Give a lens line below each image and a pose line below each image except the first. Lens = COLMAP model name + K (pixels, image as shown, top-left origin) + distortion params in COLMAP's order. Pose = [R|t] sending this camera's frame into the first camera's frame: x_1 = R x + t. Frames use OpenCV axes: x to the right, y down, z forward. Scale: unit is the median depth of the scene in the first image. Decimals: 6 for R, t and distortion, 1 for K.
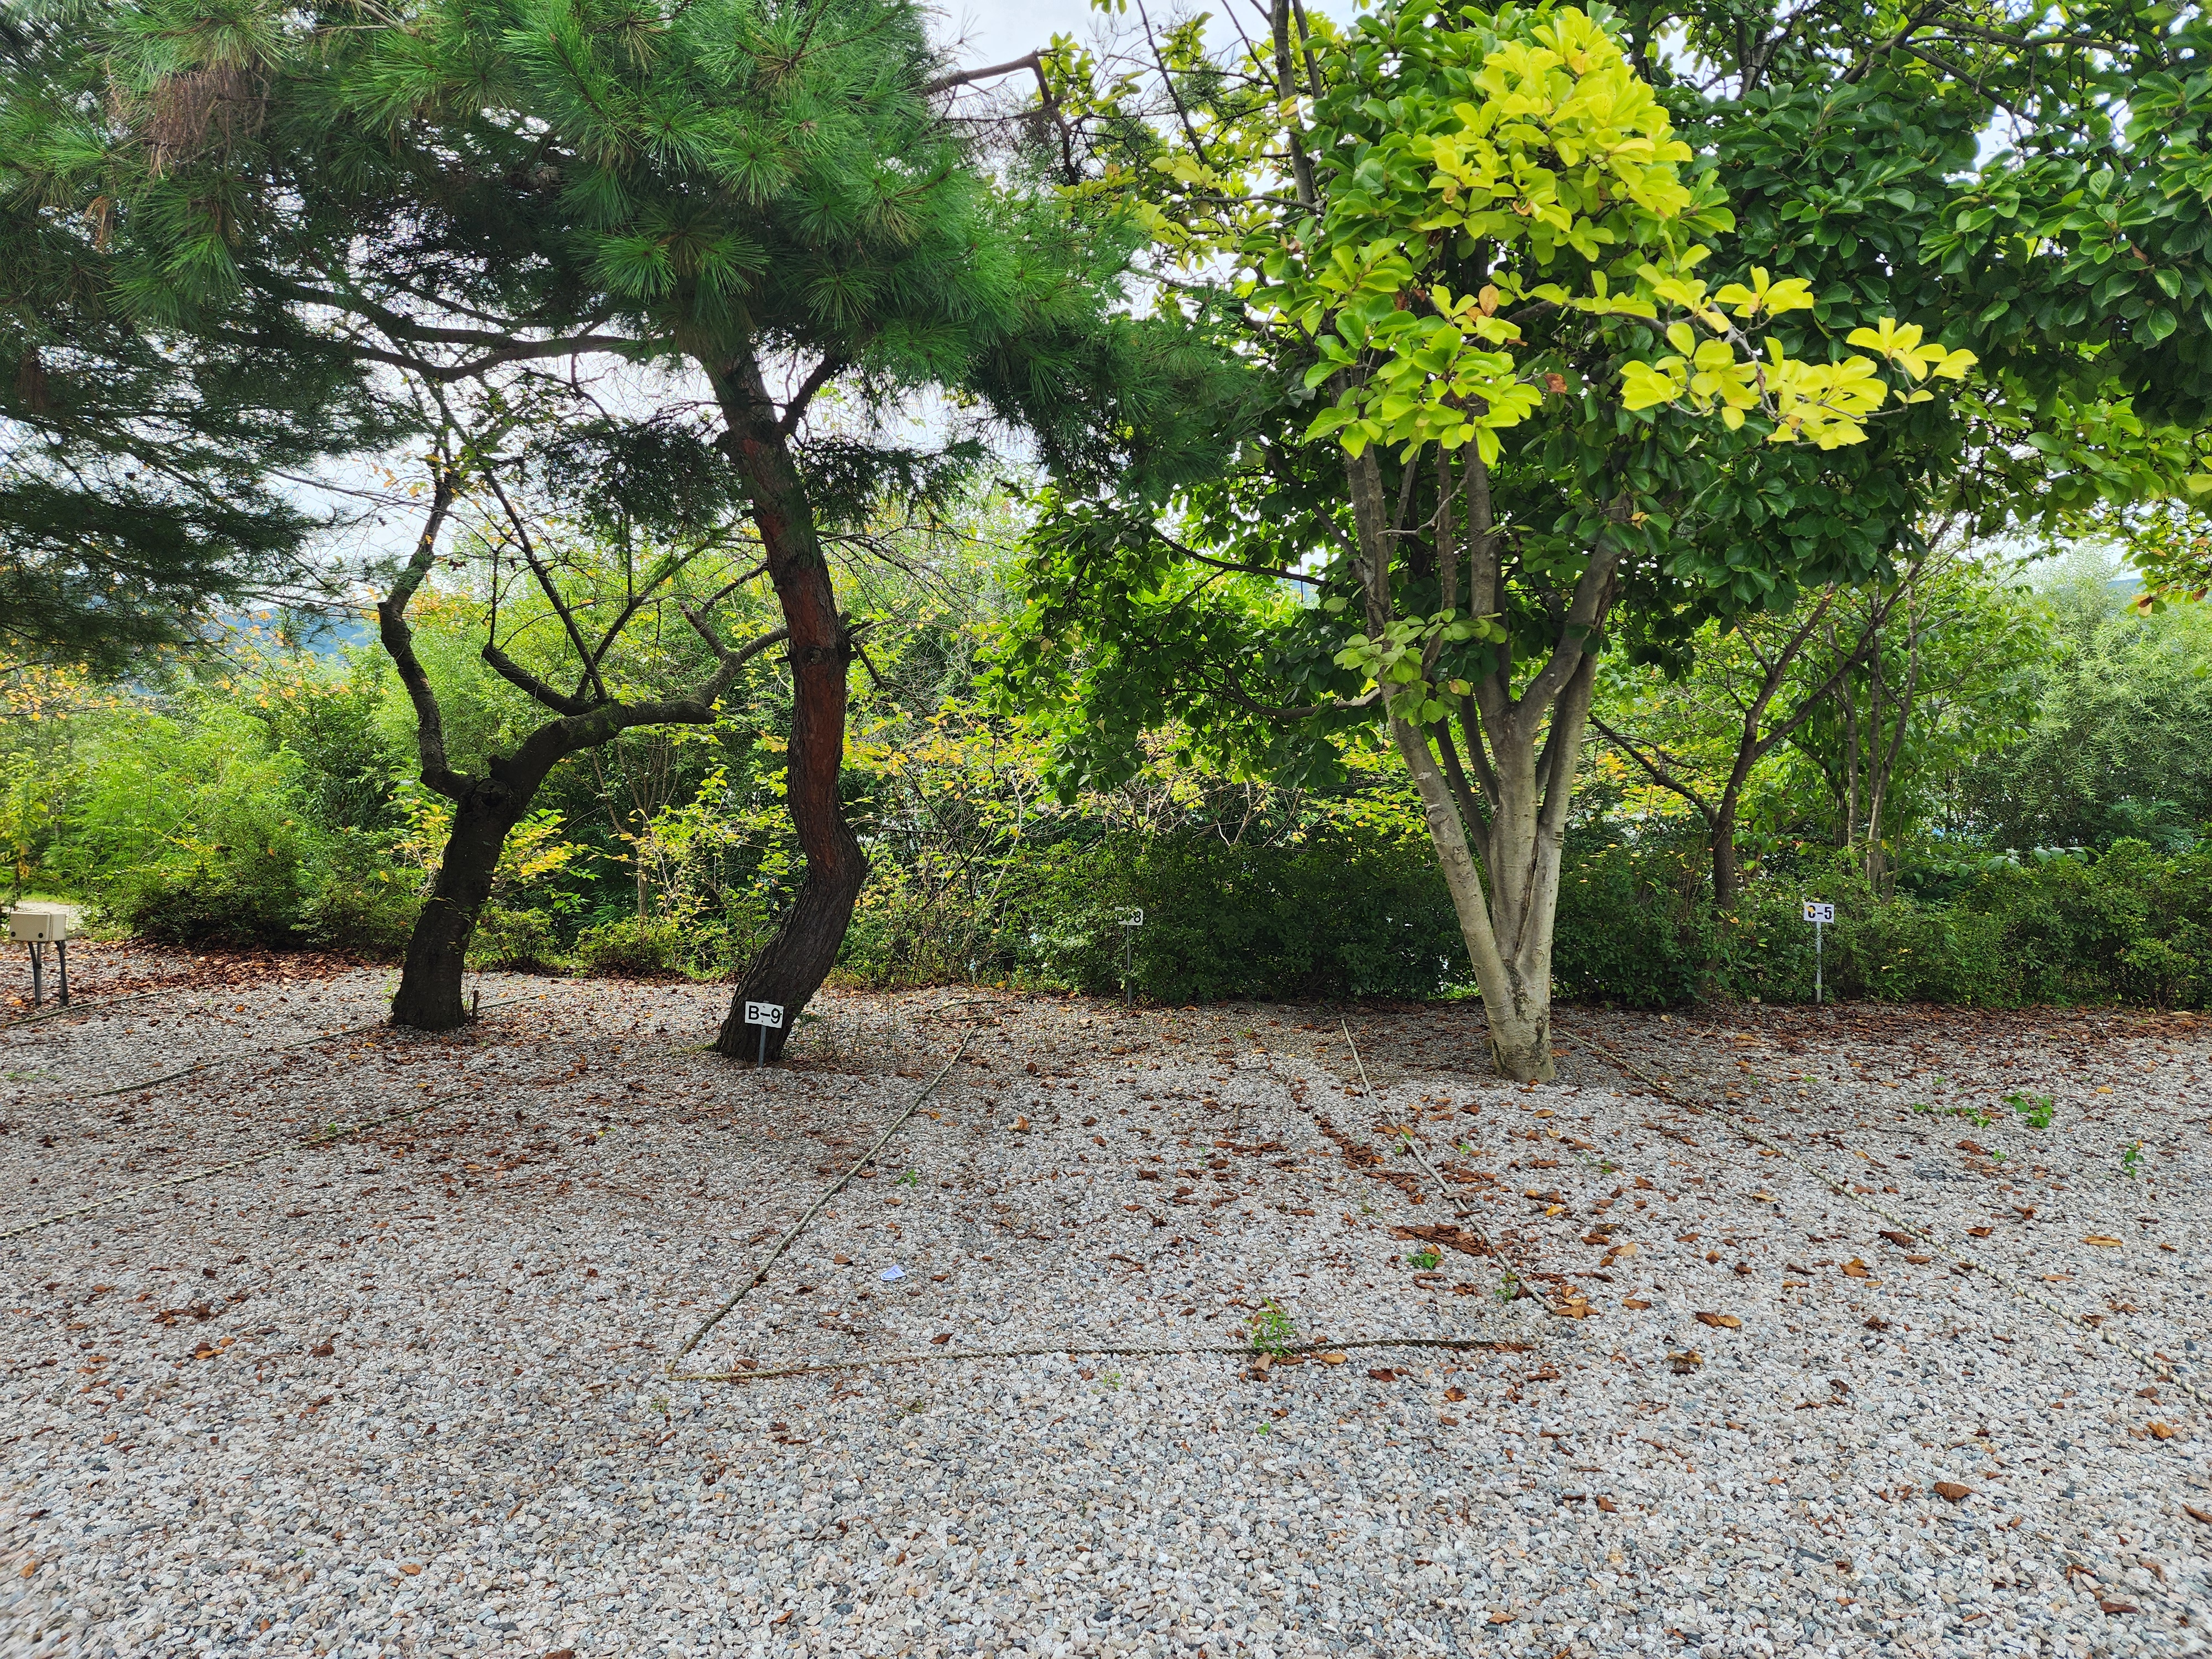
lens RADIAL K [[1483.7, 0, 1107.3], [0, 1483.7, 835.3], [0, 0, 1]] dist [0.088755, -0.083154]
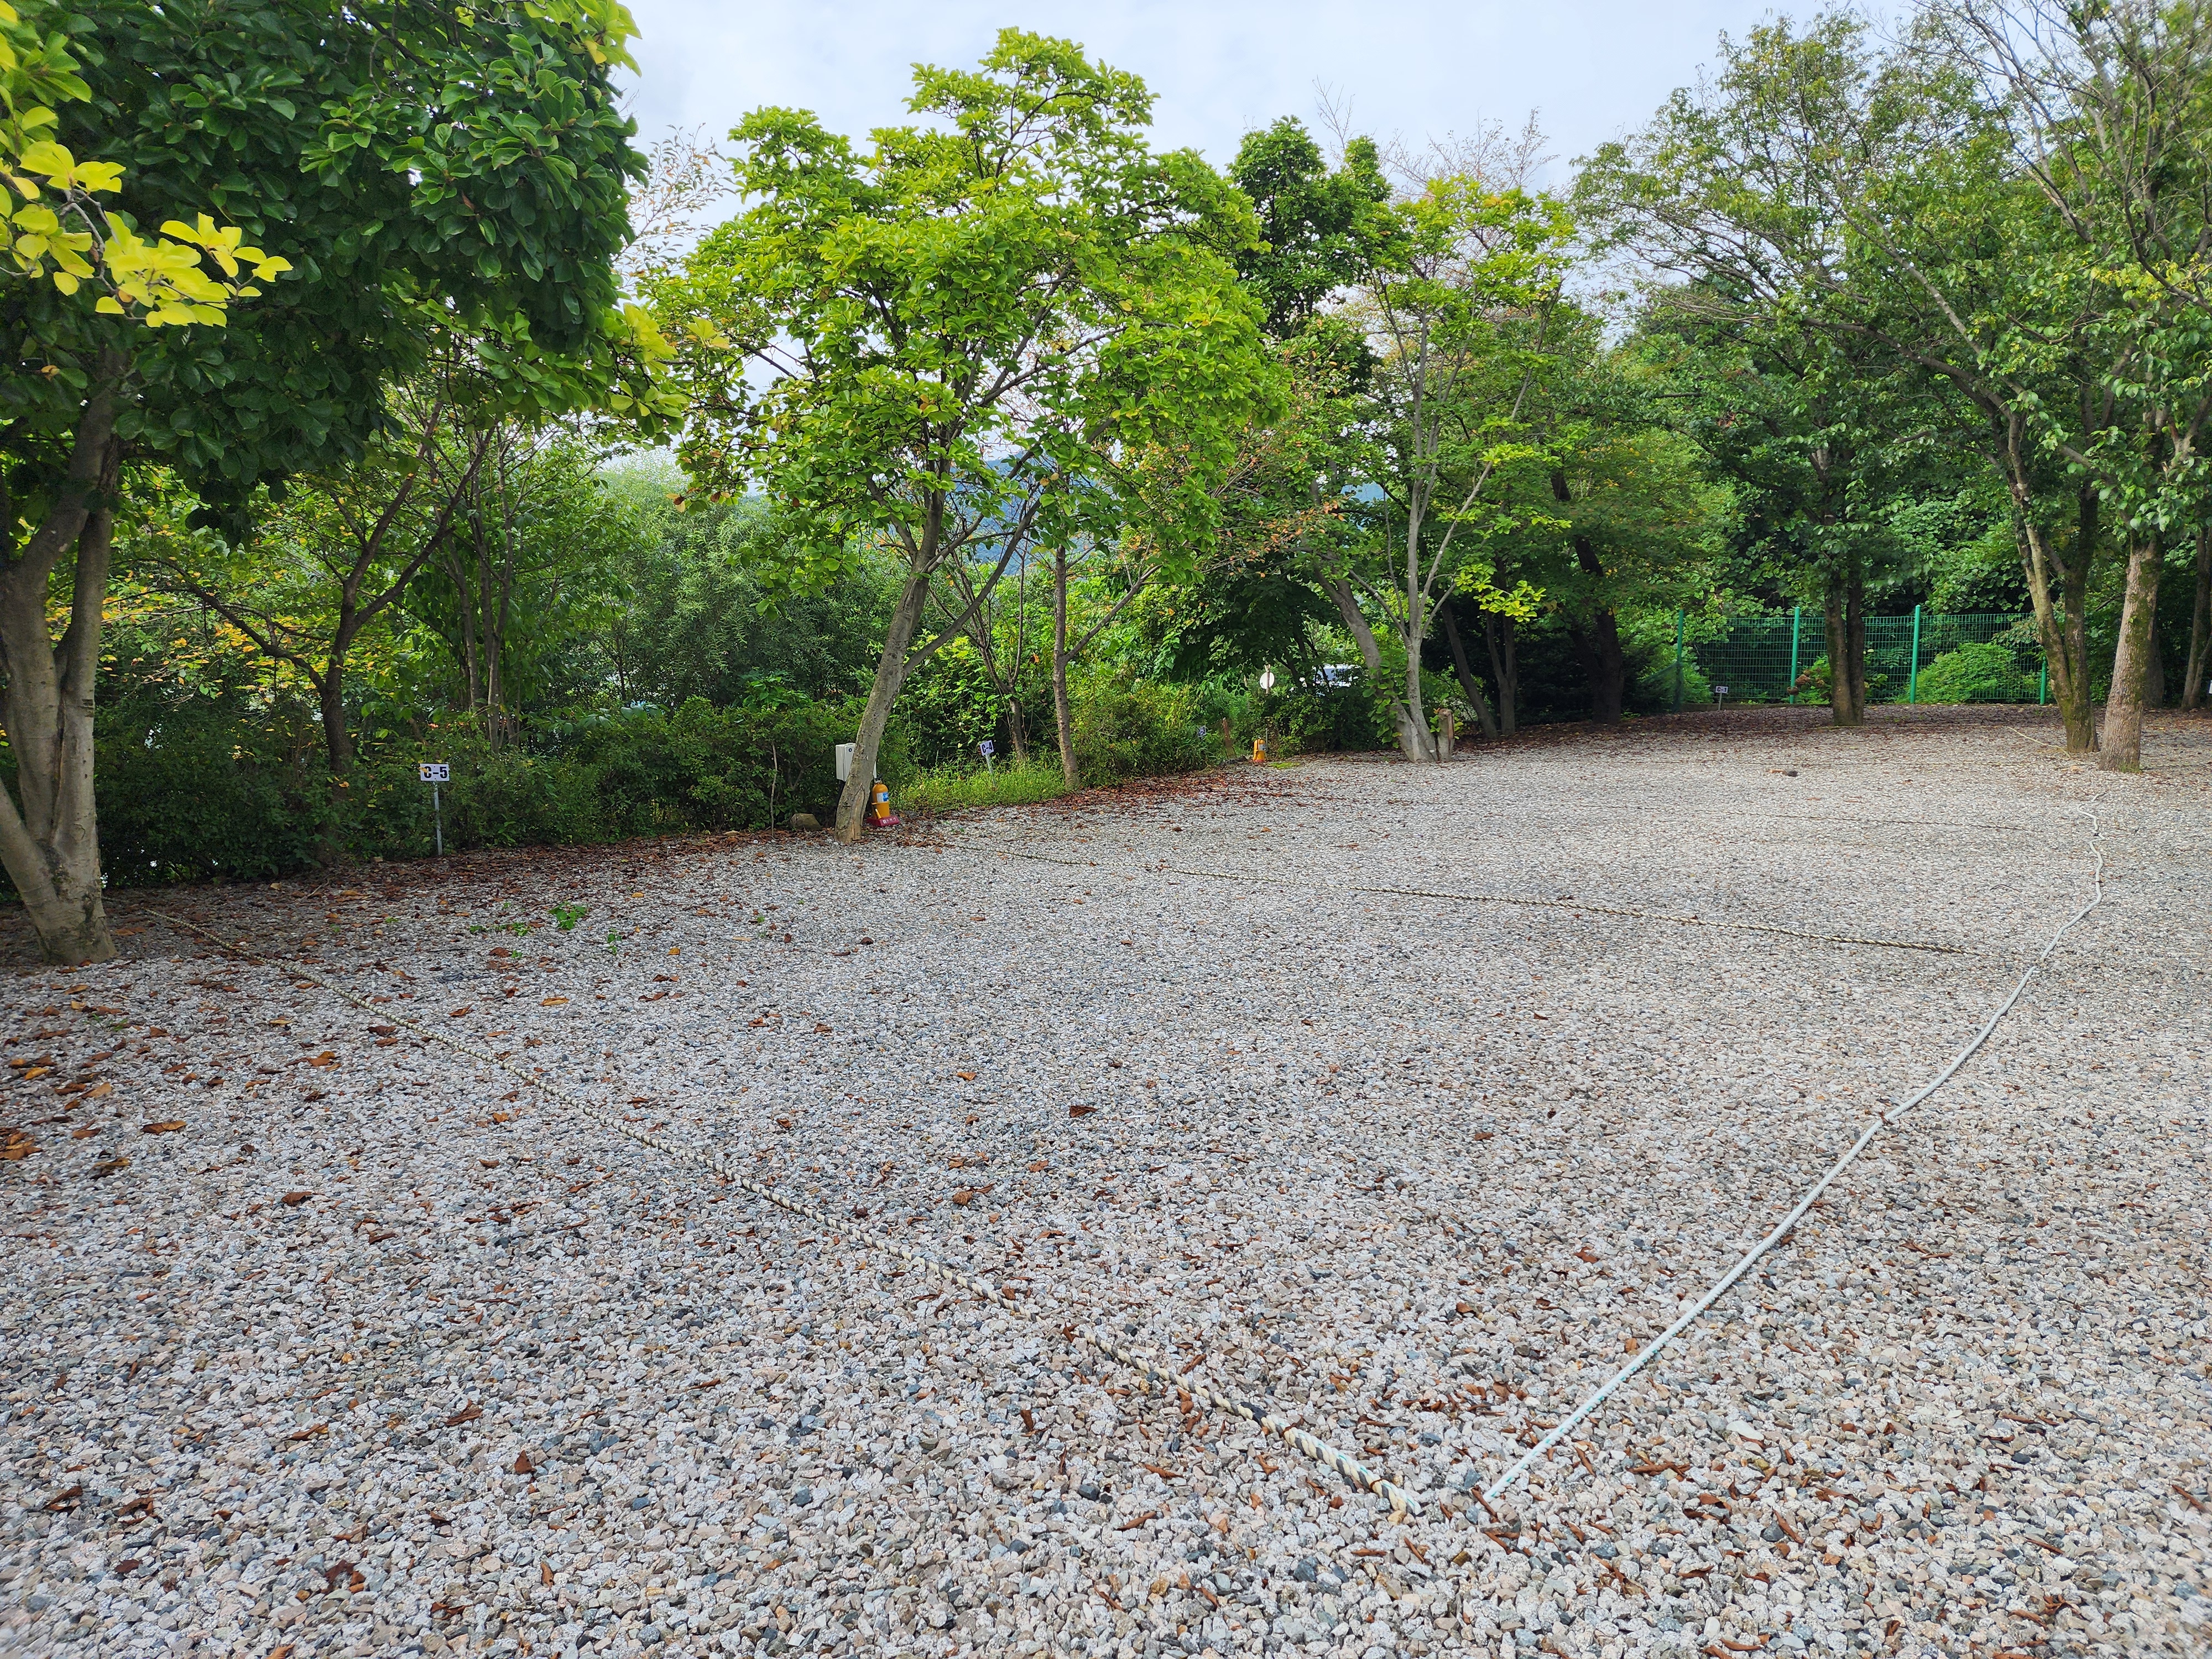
lens RADIAL K [[1489.2, 0, 1134.9], [0, 1489.2, 832.1], [0, 0, 1]] dist [0.060680, -0.057904]
pose [[0.704897, -0.094273, 0.703017, 0.084978], [0.041570, 0.994915, 0.091735, 0.020638], [-0.708090, -0.035439, 0.705232, -0.152176]]
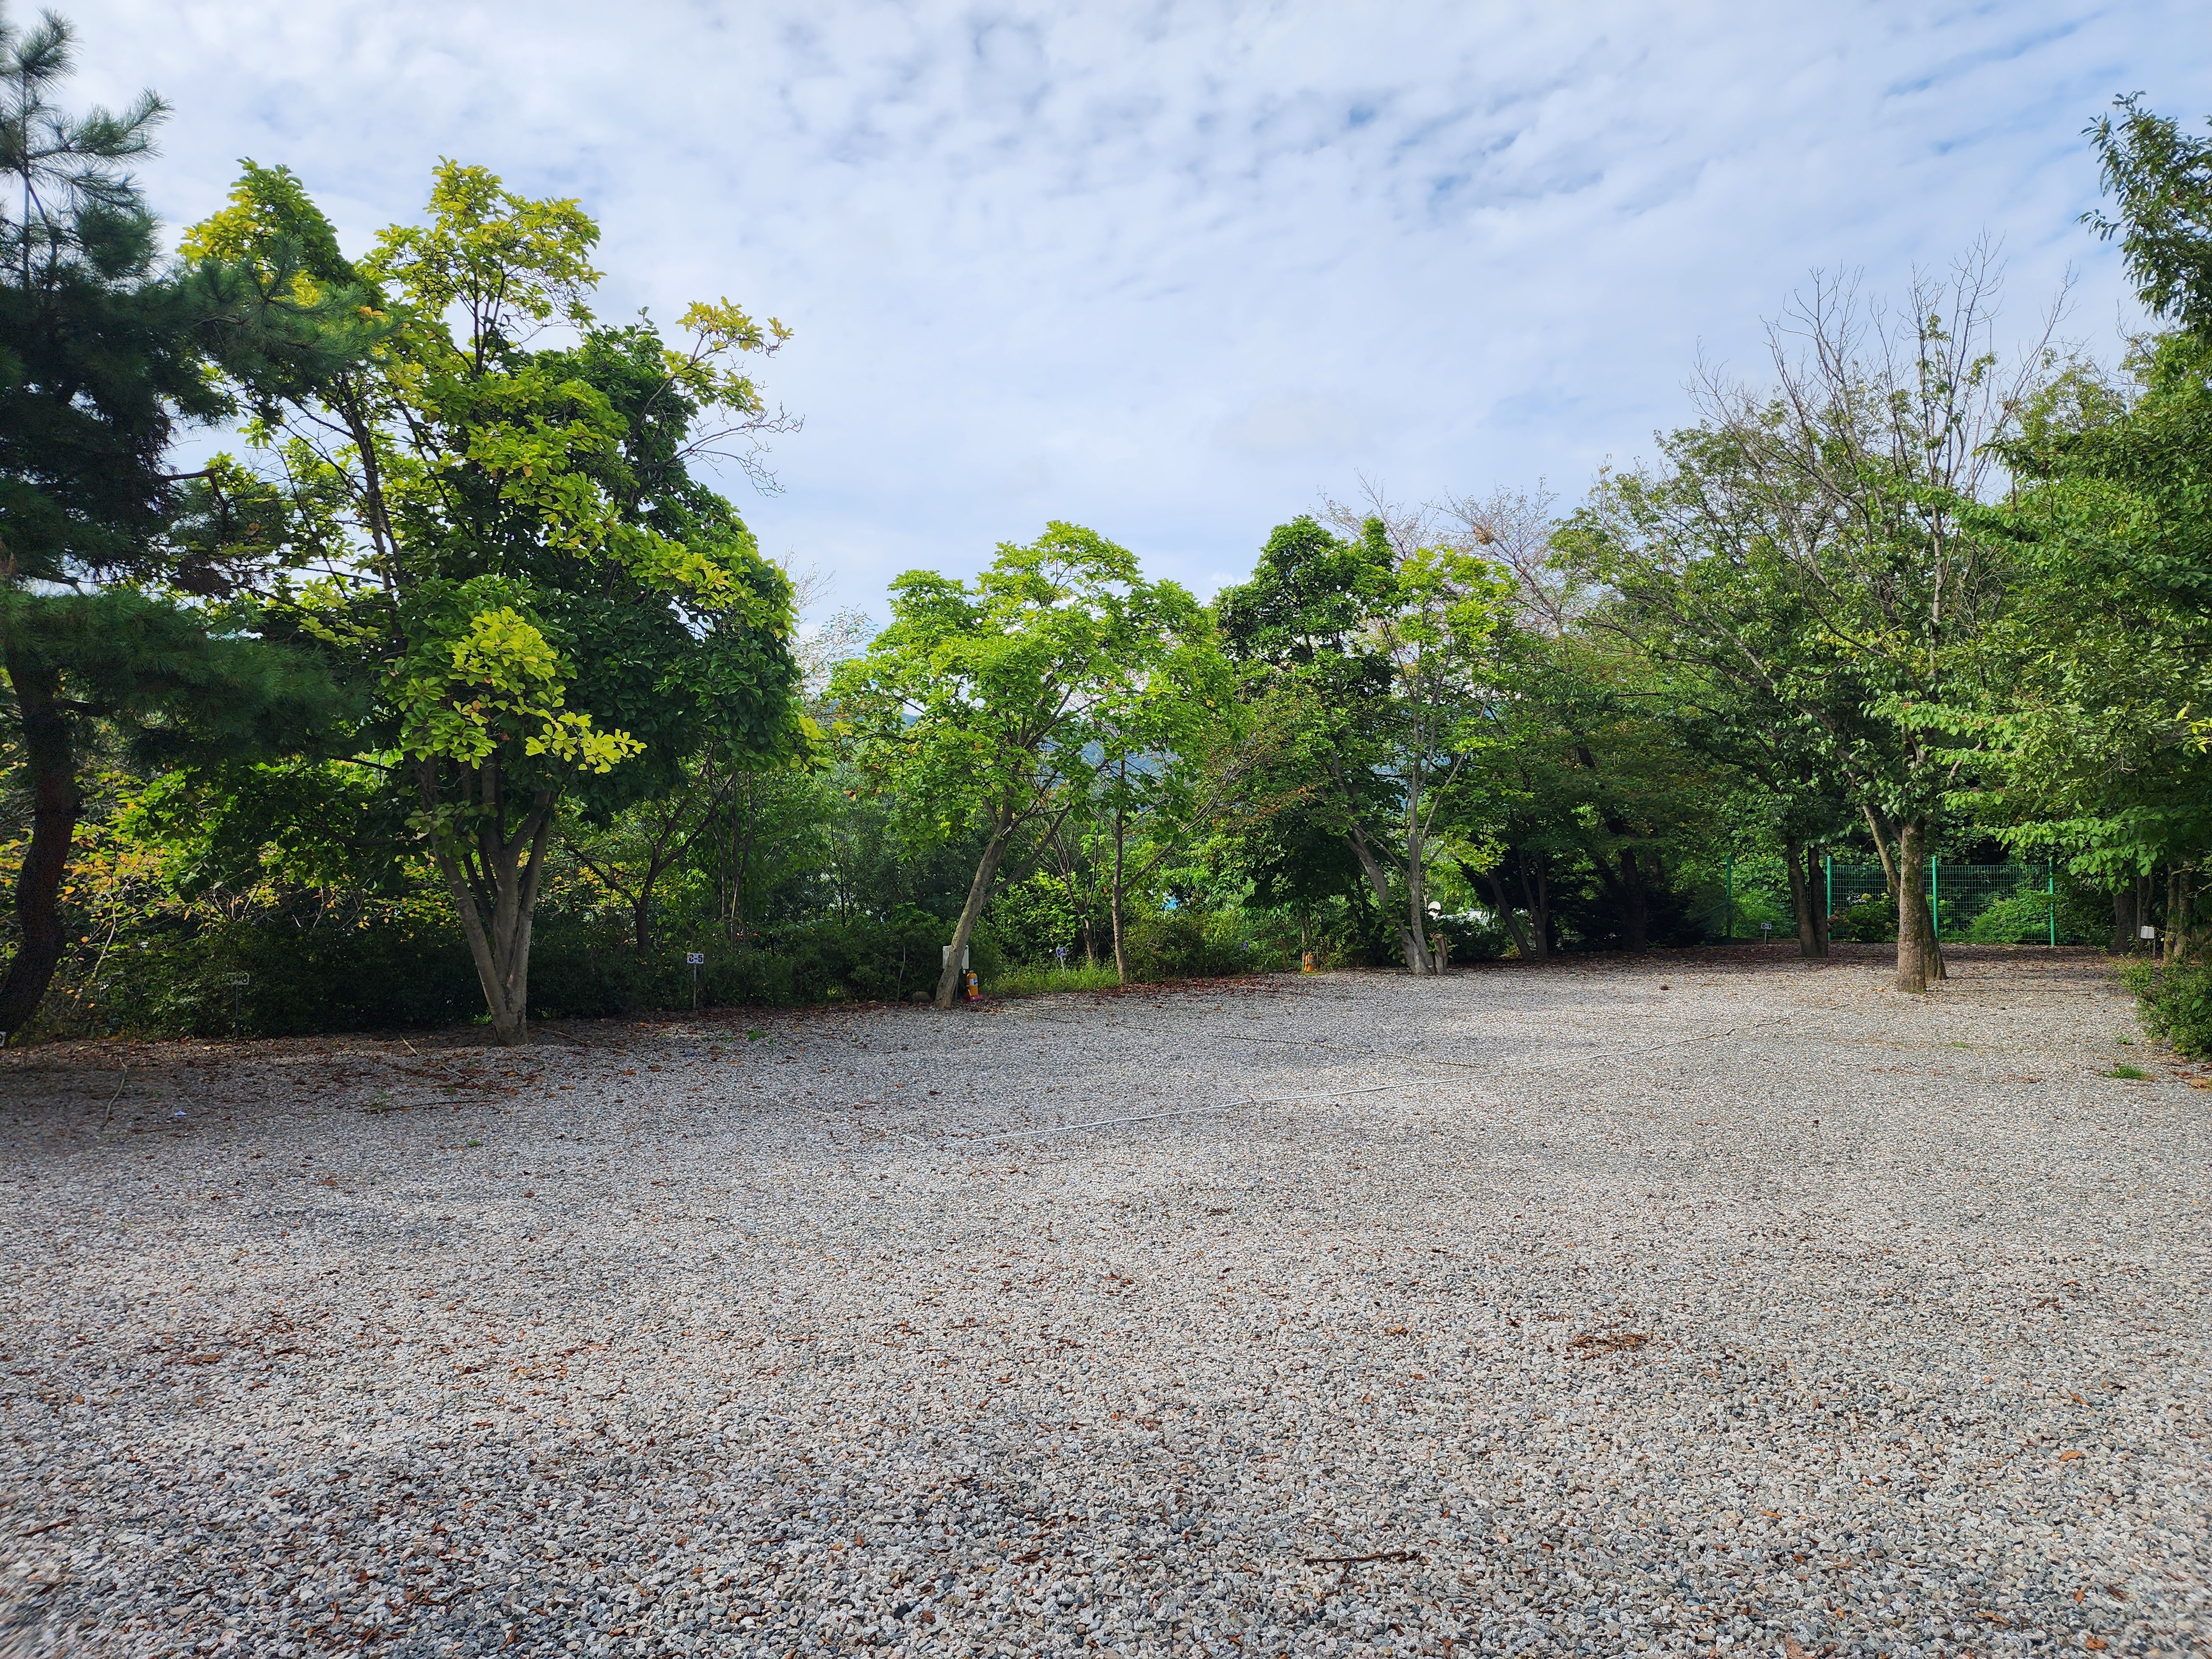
lens RADIAL K [[1477.9, 0, 1164.1], [0, 1477.9, 829.4], [0, 0, 1]] dist [0.032900, -0.045730]
pose [[0.799718, 0.019689, 0.600053, -0.189049], [0.024273, 0.997585, -0.065084, 0.035365], [-0.599885, 0.066614, 0.797308, -0.991747]]
